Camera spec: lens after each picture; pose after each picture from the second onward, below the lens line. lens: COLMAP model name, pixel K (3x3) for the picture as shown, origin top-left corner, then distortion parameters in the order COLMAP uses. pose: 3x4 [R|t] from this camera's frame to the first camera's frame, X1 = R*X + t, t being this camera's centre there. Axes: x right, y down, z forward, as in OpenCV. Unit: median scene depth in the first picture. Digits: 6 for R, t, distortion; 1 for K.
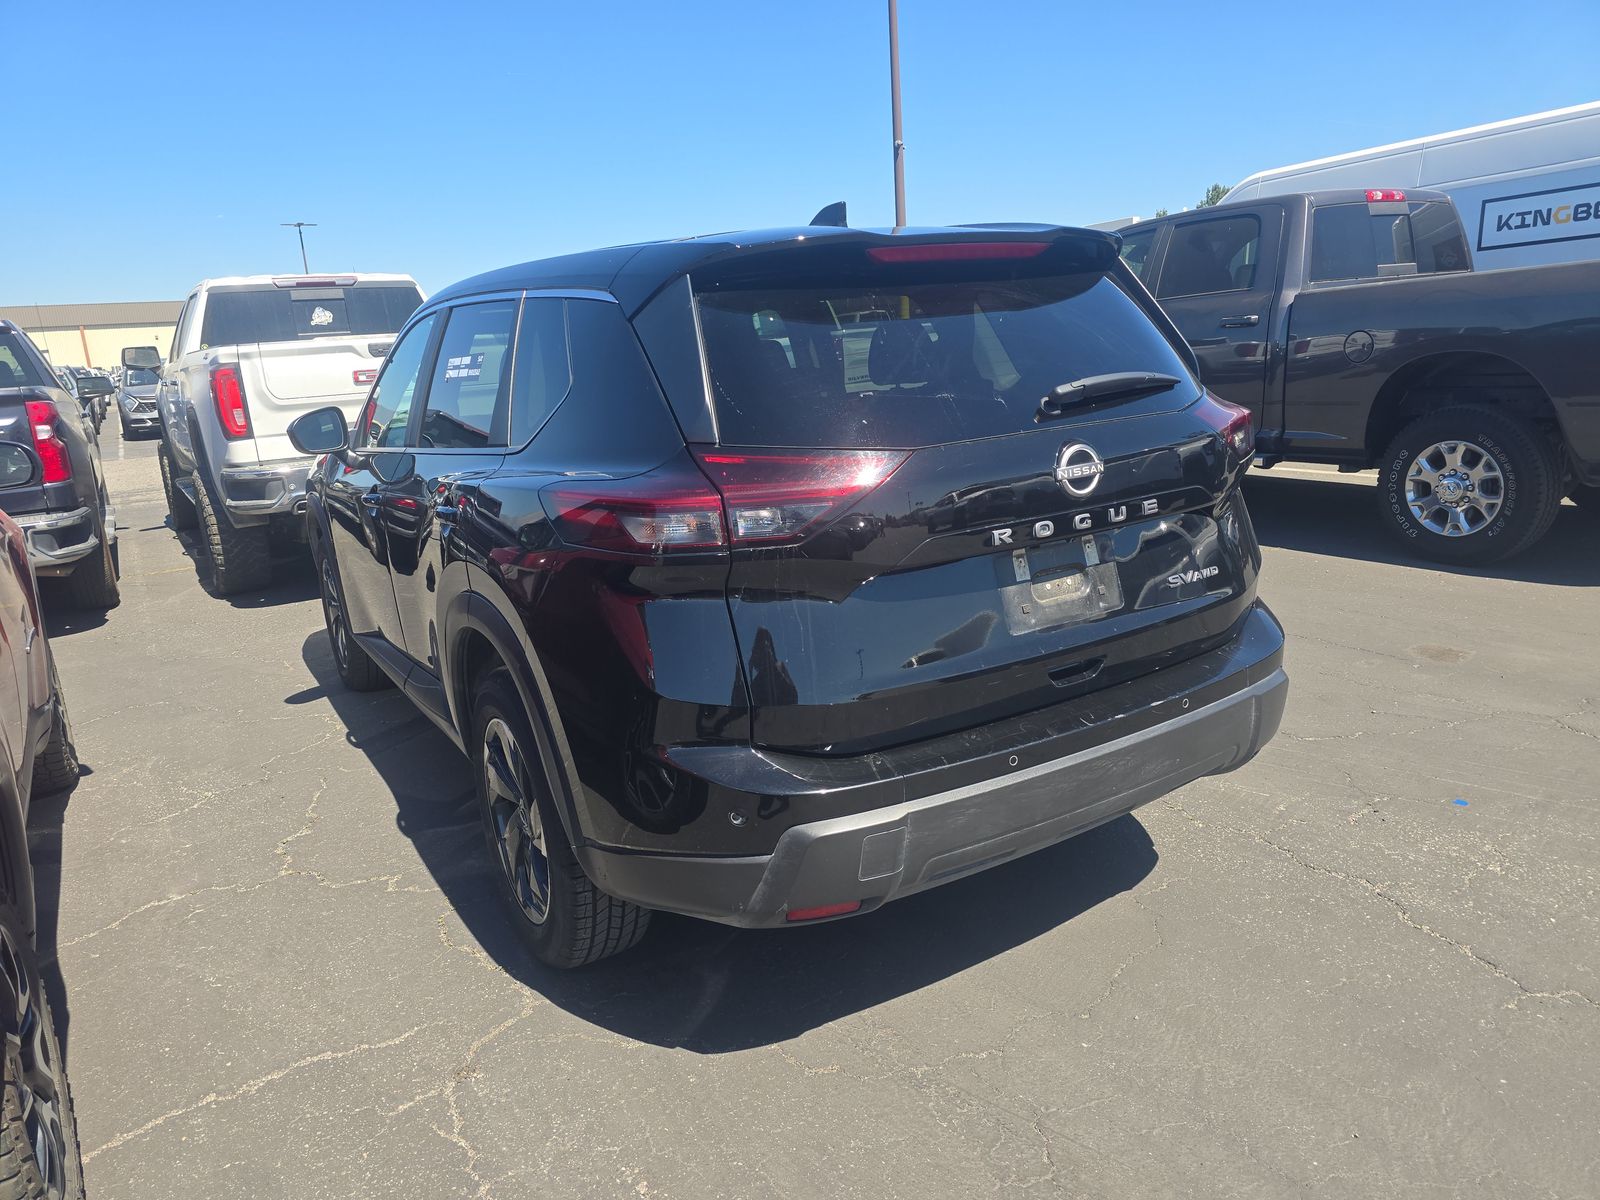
lens RADIAL K [[1059.1, 0, 784.2], [0, 1059.1, 595.3], [0, 0, 1]] dist [0.037981, -0.036387]
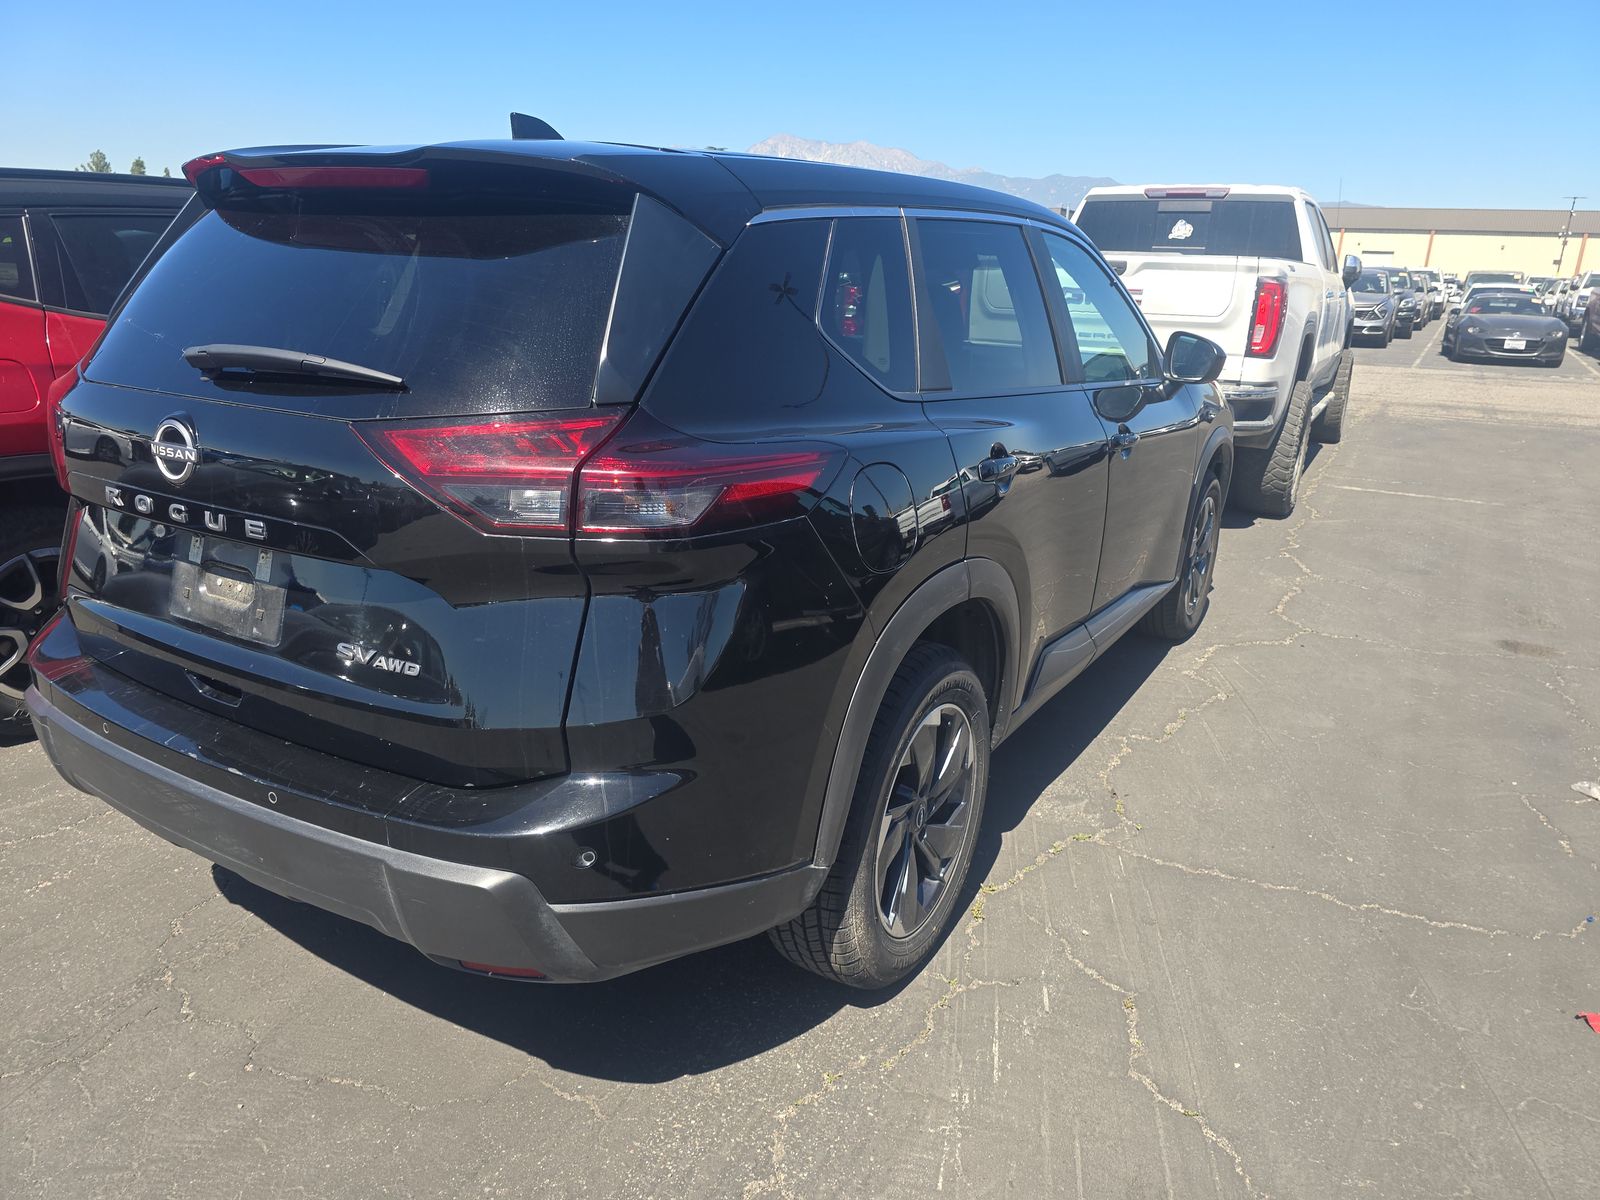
lens RADIAL K [[1059.1, 0, 808.8], [0, 1059.1, 604.1], [0, 0, 1]] dist [0.037981, -0.036387]
pose [[0.488052, 0.348227, -0.800339, 1.131046], [-0.278182, 0.931204, 0.235529, -0.313562], [0.827297, 0.107689, 0.551347, 0.891189]]
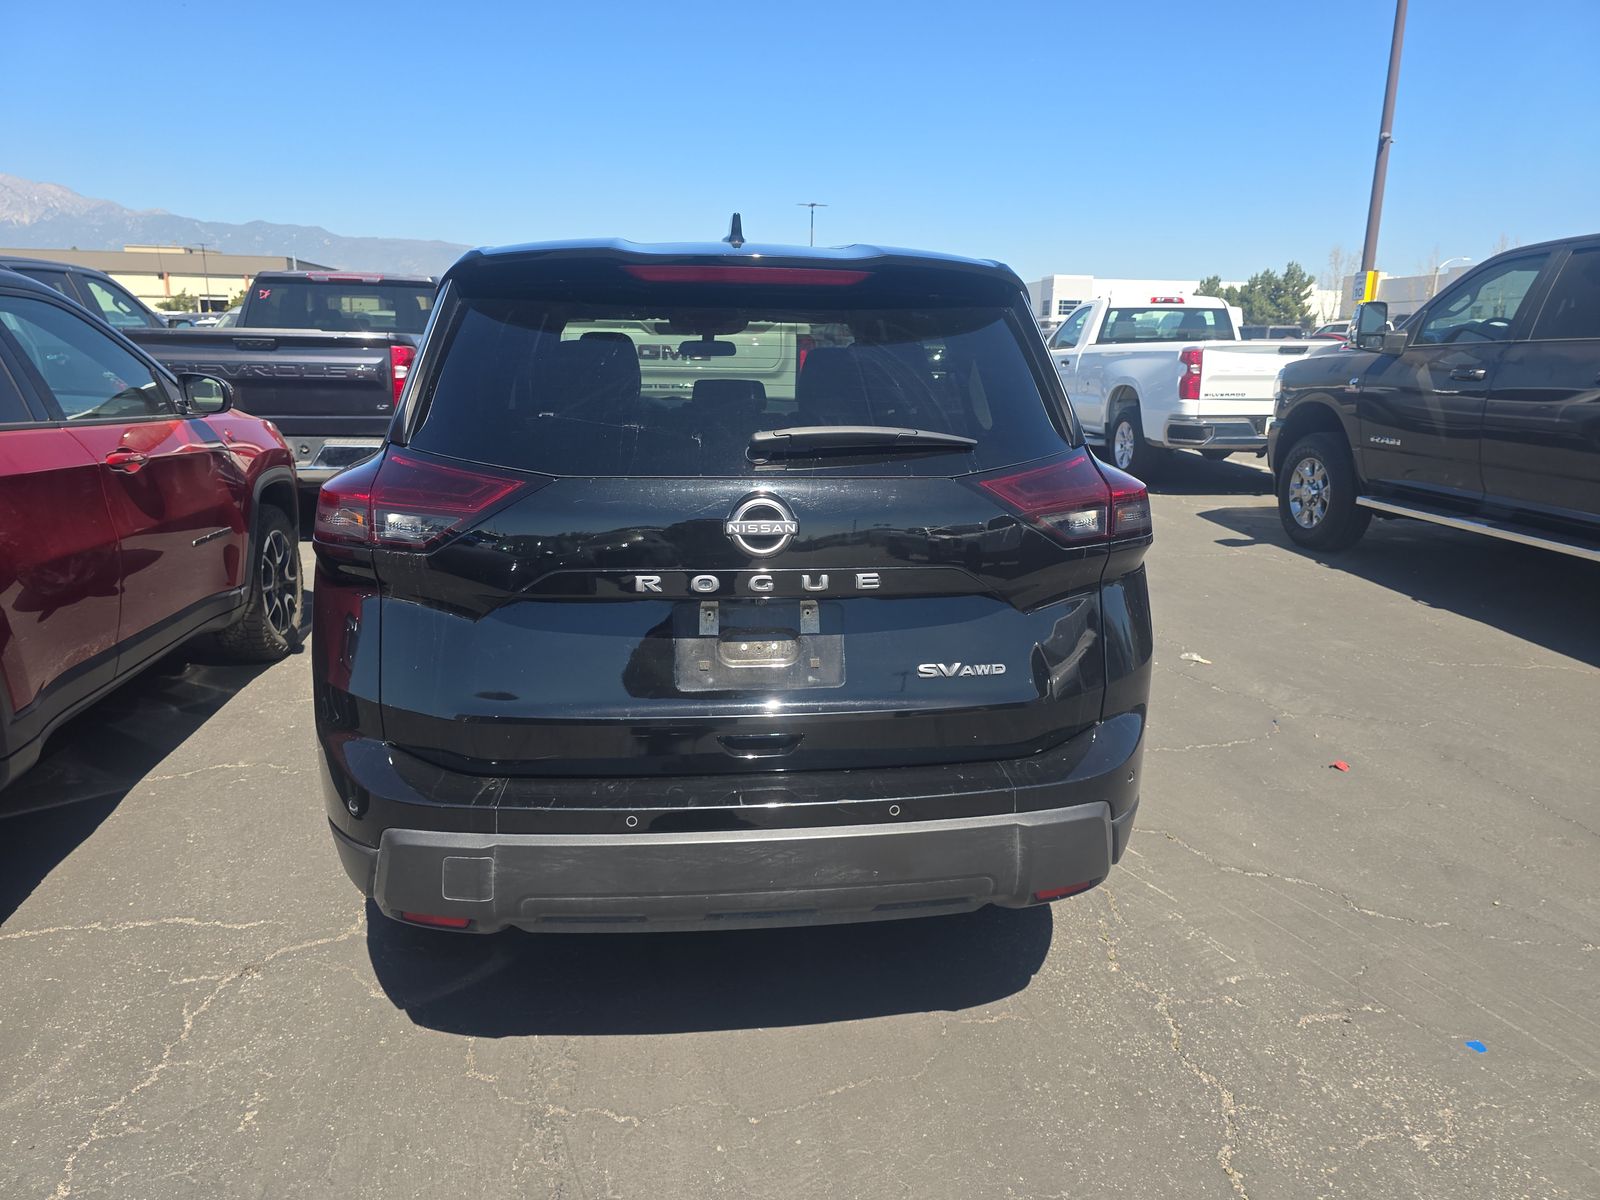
lens RADIAL K [[1059.1, 0, 798.7], [0, 1059.1, 588.8], [0, 0, 1]] dist [0.037981, -0.036387]
pose [[0.908884, 0.174427, -0.378822, 0.608687], [-0.172353, 0.984236, 0.039671, -0.099058], [0.379770, 0.029234, 0.924619, 0.166348]]
